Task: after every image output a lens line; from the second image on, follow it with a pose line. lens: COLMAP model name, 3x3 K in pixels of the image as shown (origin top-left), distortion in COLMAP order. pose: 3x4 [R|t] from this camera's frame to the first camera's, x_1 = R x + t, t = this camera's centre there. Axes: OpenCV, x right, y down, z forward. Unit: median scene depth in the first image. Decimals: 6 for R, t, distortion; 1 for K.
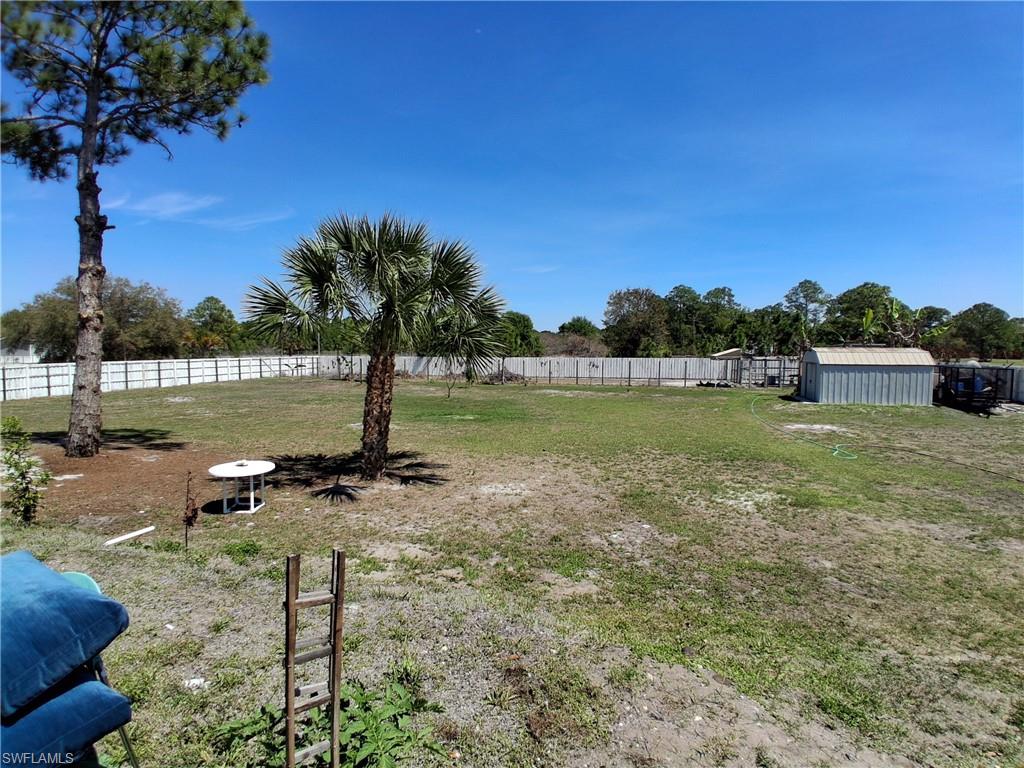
lens RADIAL K [[501.5, 0, 520.5], [0, 501.5, 382.2], [0, 0, 1]] dist [-0.001168, -0.040287]
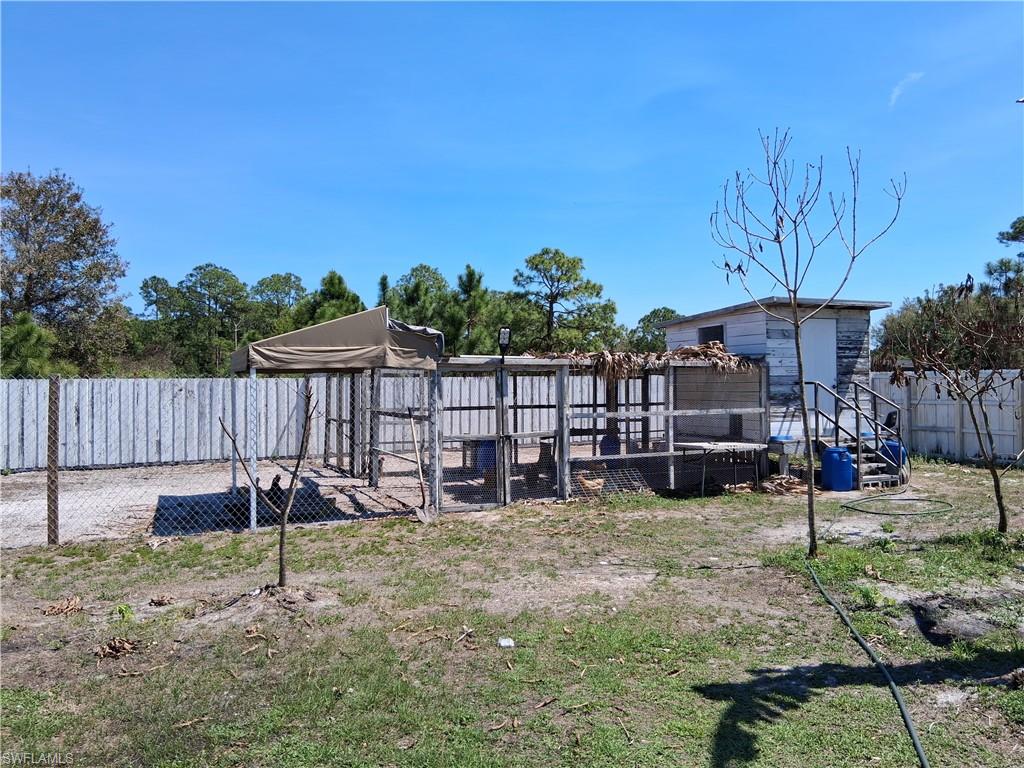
lens RADIAL K [[772.6, 0, 512.0], [0, 772.6, 384.0], [0, 0, 1]] dist [0.127011, -0.207843]
pose [[0.789340, -0.007765, 0.613907, 0.070703], [0.051175, 0.997273, -0.053184, -0.004966], [-0.611820, 0.073397, 0.787584, 0.176740]]
